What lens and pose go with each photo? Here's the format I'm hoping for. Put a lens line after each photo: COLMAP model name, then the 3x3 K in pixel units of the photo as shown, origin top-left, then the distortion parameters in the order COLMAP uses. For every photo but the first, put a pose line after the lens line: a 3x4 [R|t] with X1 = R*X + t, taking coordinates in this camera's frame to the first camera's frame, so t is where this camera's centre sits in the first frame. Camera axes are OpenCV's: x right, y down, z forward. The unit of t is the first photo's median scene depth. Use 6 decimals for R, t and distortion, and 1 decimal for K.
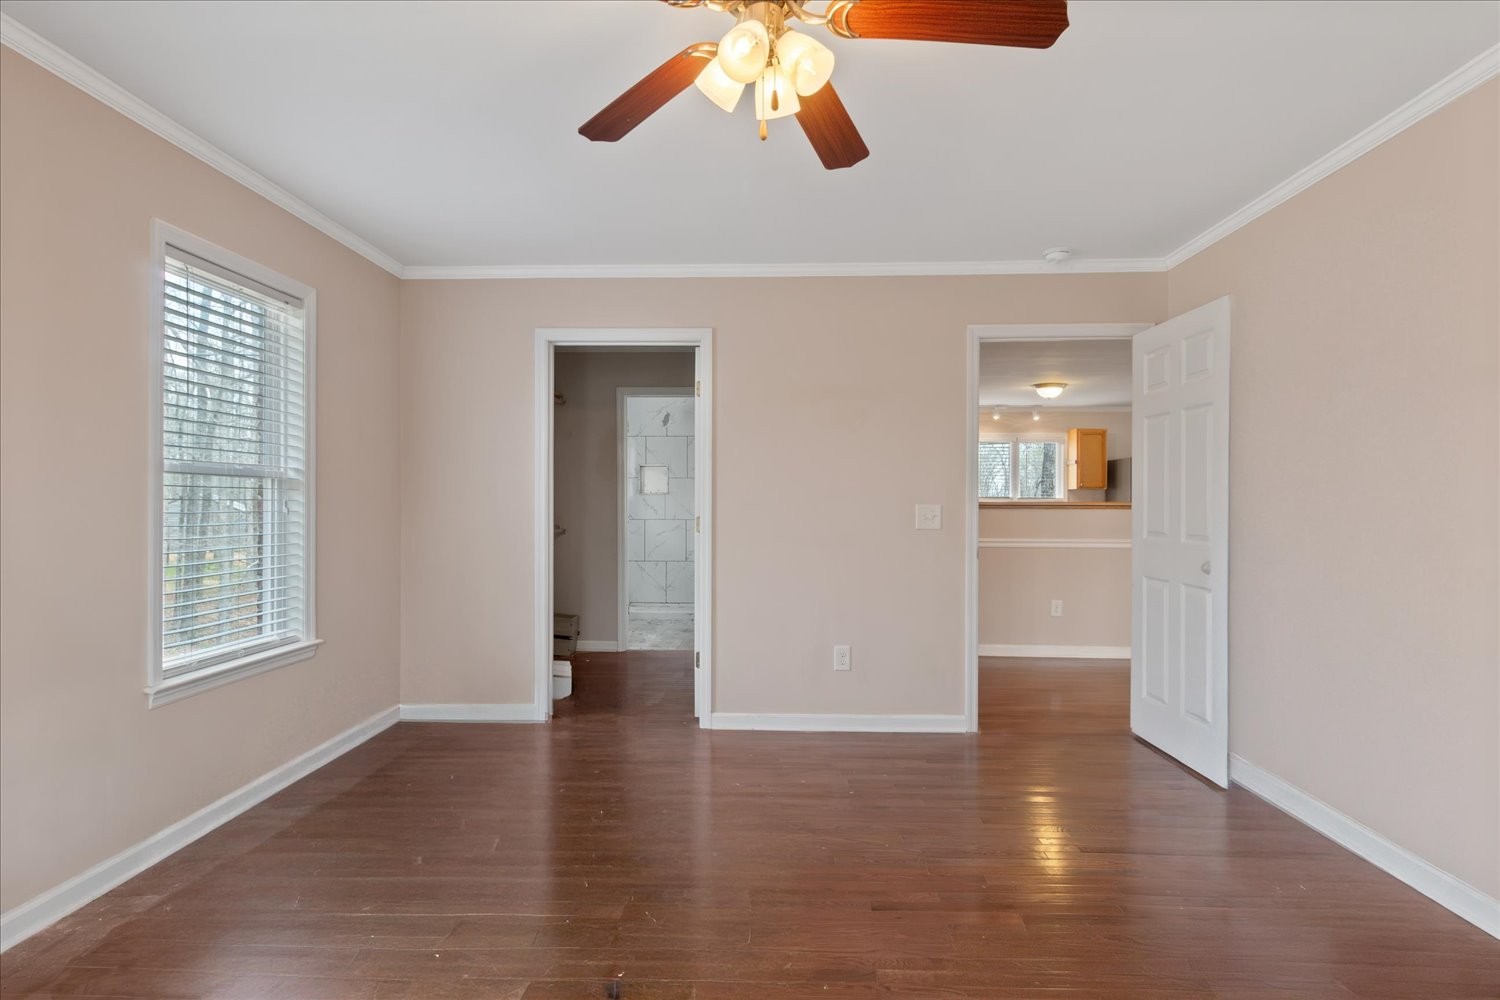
lens RADIAL K [[786.1, 0, 748.4], [0, 786.1, 506.8], [0, 0, 1]] dist [0.004376, 0.001169]
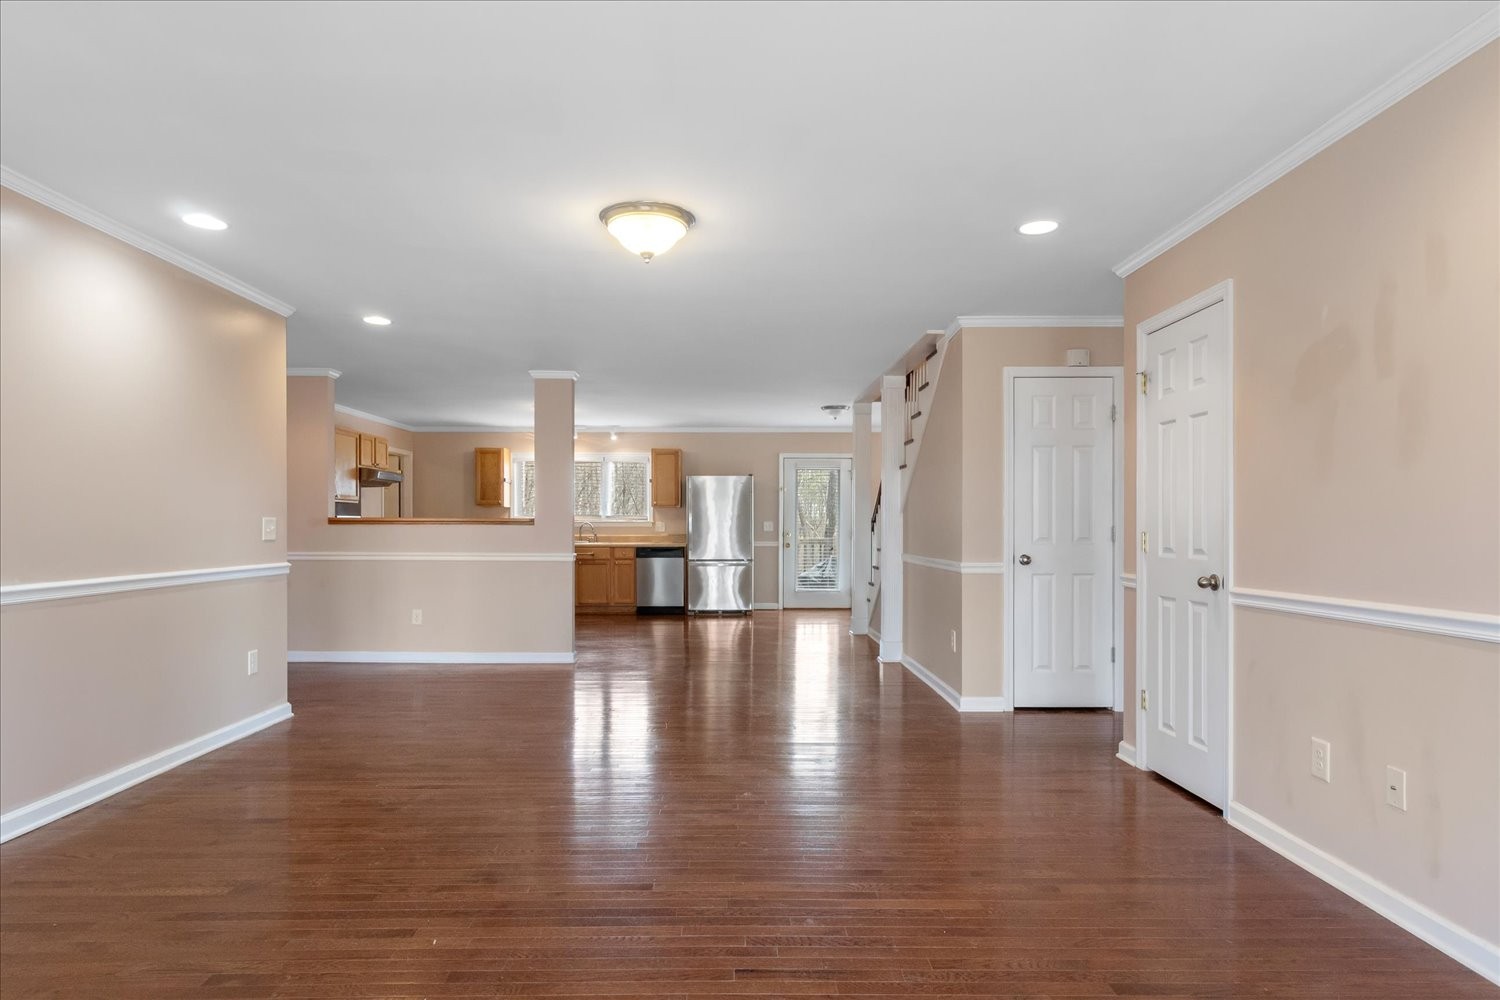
lens RADIAL K [[818.5, 0, 744.7], [0, 818.5, 529.6], [0, 0, 1]] dist [0.002543, -0.000211]
pose [[0.997039, 0.002977, 0.076841, 0.465977], [-0.003152, 0.999993, 0.002155, 0.004360], [-0.076834, -0.002391, 0.997041, -0.086984]]
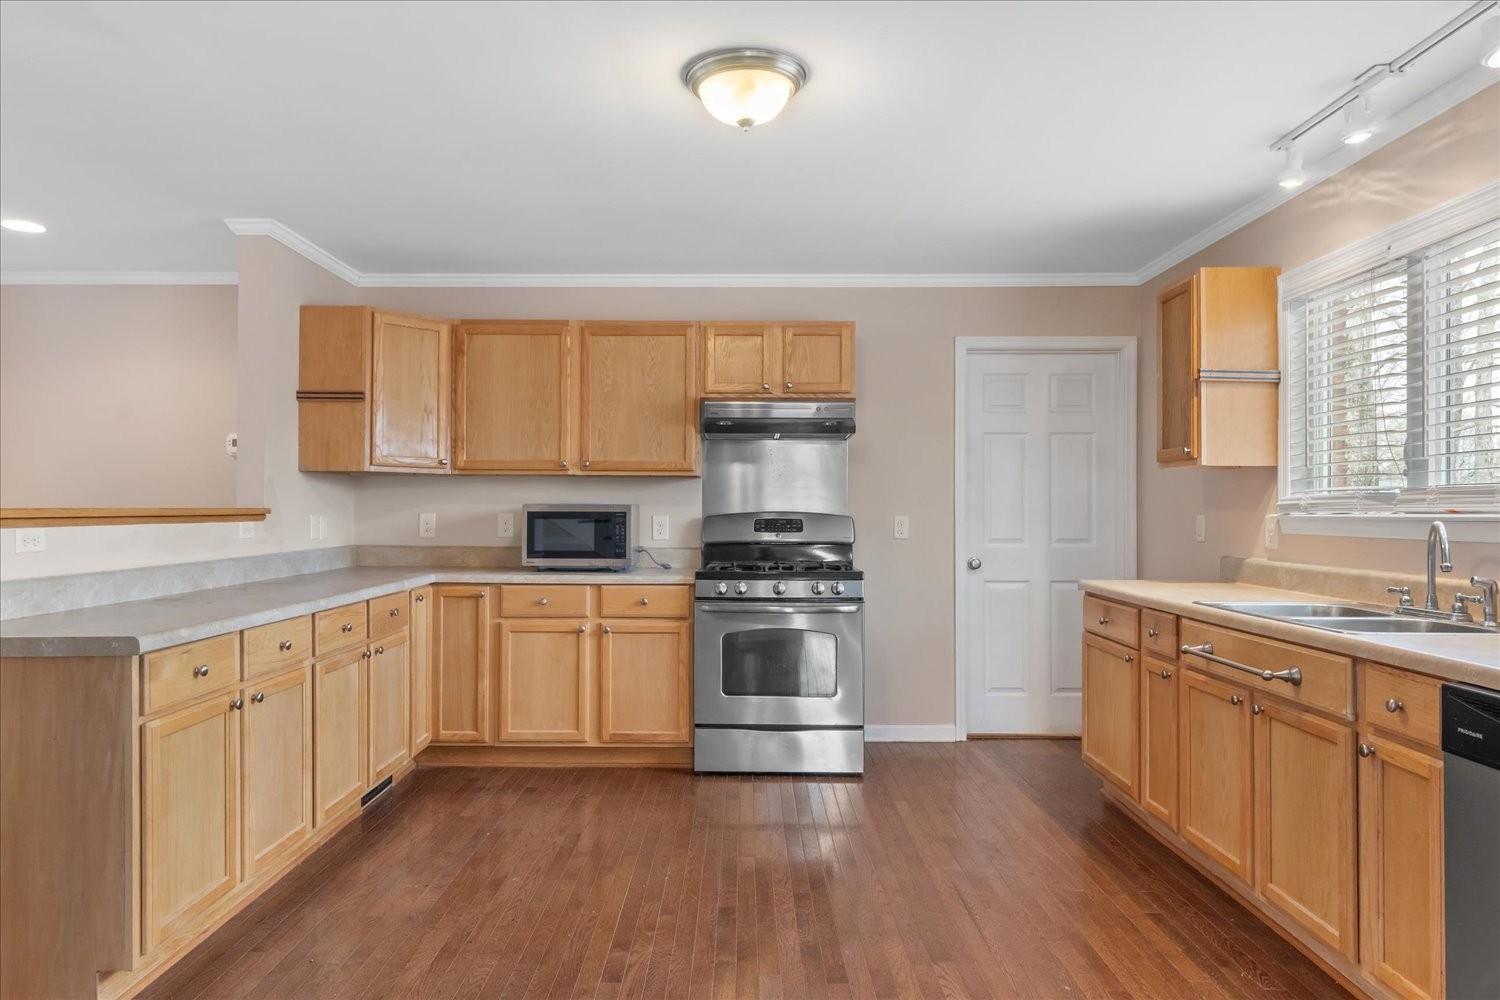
lens RADIAL K [[961.9, 0, 750.0], [0, 961.9, 500.0], [0, 0, 1]] dist [-0.000535, 0.000210]
pose [[0.054185, -0.009139, -0.998489, 0.596709], [-0.009325, 0.999910, -0.009658, -0.004205], [0.998487, 0.009834, 0.054094, 0.828026]]
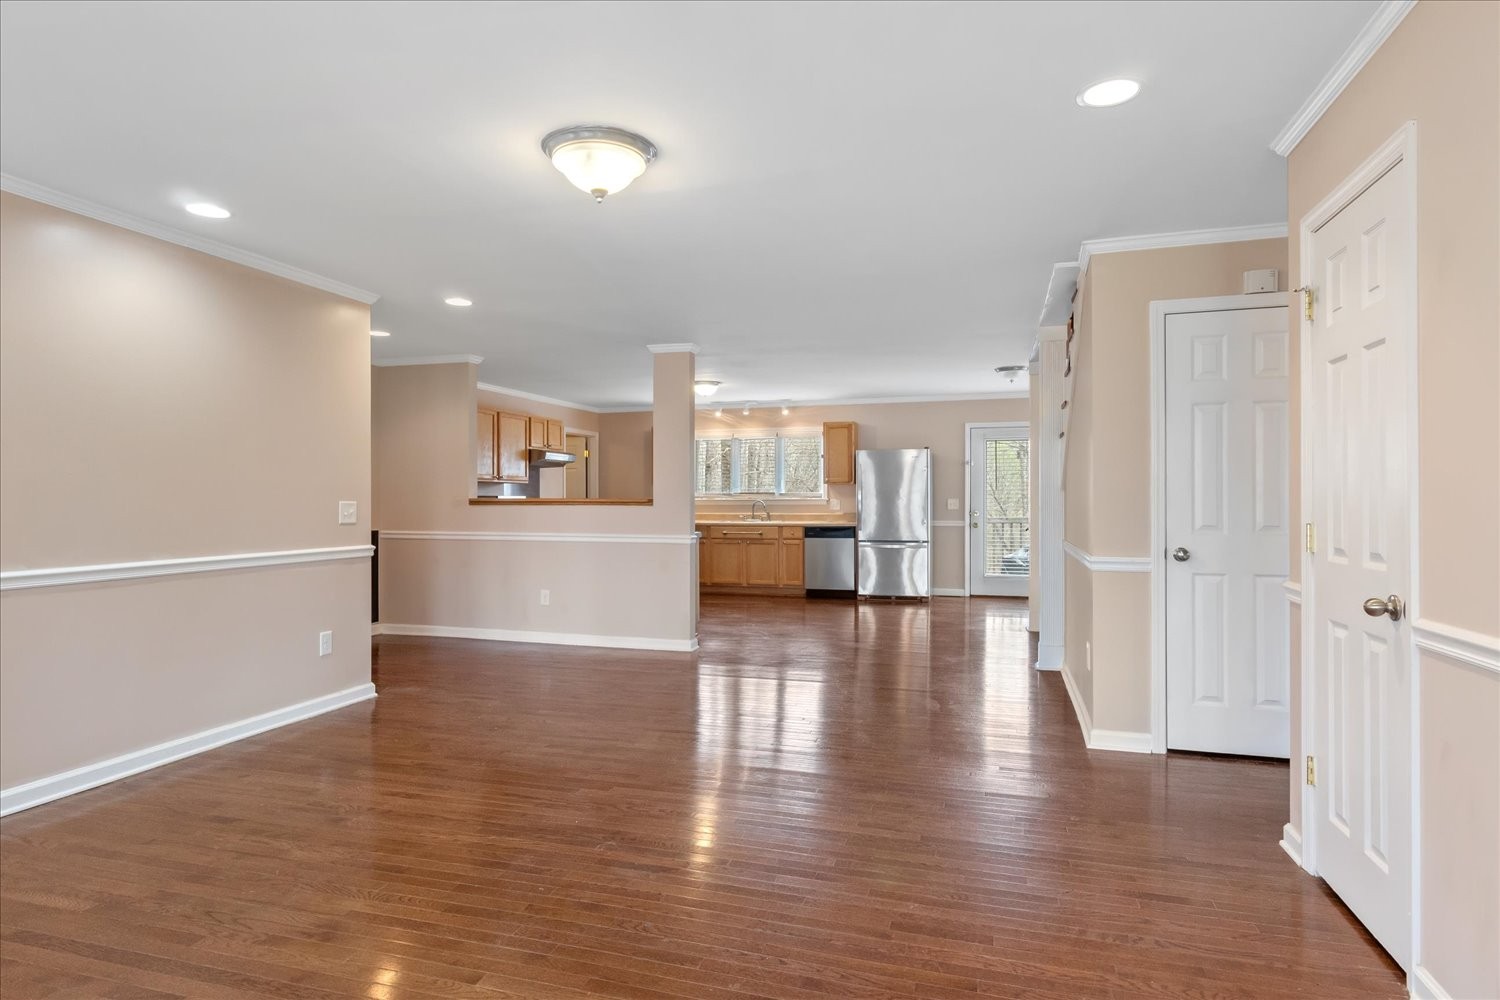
lens RADIAL K [[813.6, 0, 754.1], [0, 813.6, 499.6], [0, 0, 1]] dist [0.001502, -0.000050]
pose [[0.975361, 0.001060, -0.220614, 0.567795], [-0.001578, 0.999996, -0.002173, -0.001051], [0.220611, 0.002468, 0.975359, -0.009710]]
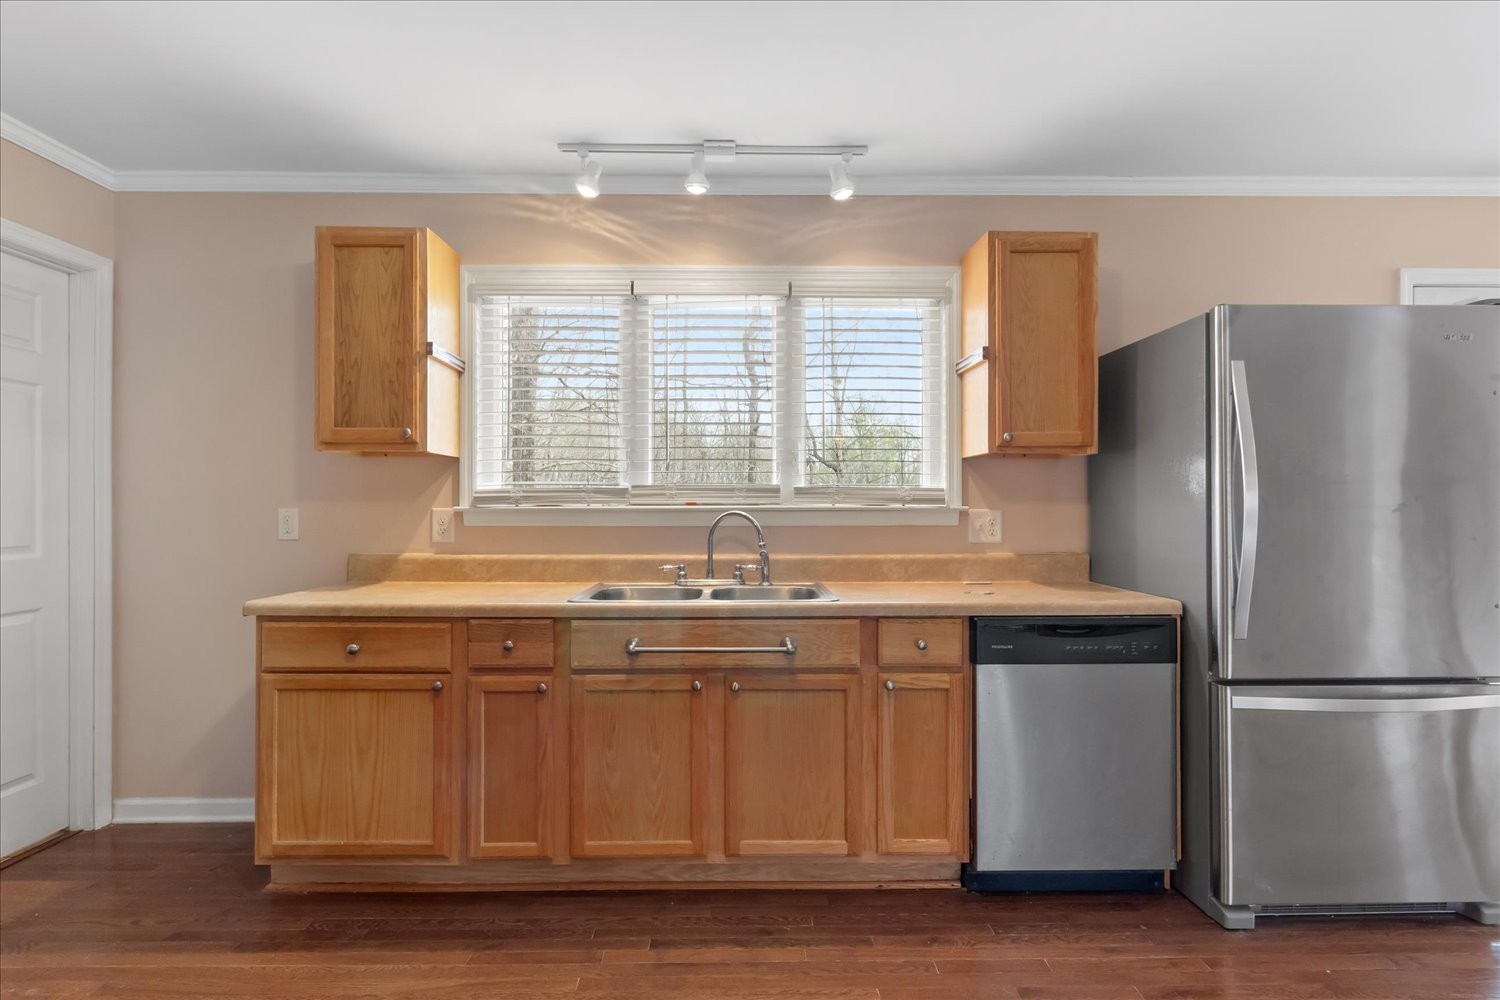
lens RADIAL K [[786.1, 0, 748.4], [0, 786.1, 506.8], [0, 0, 1]] dist [0.004376, 0.001169]
pose [[0.998528, 0.001931, 0.054201, 0.326132], [-0.001648, 0.999985, -0.005272, -0.002677], [-0.054210, 0.005175, 0.998516, 0.747132]]
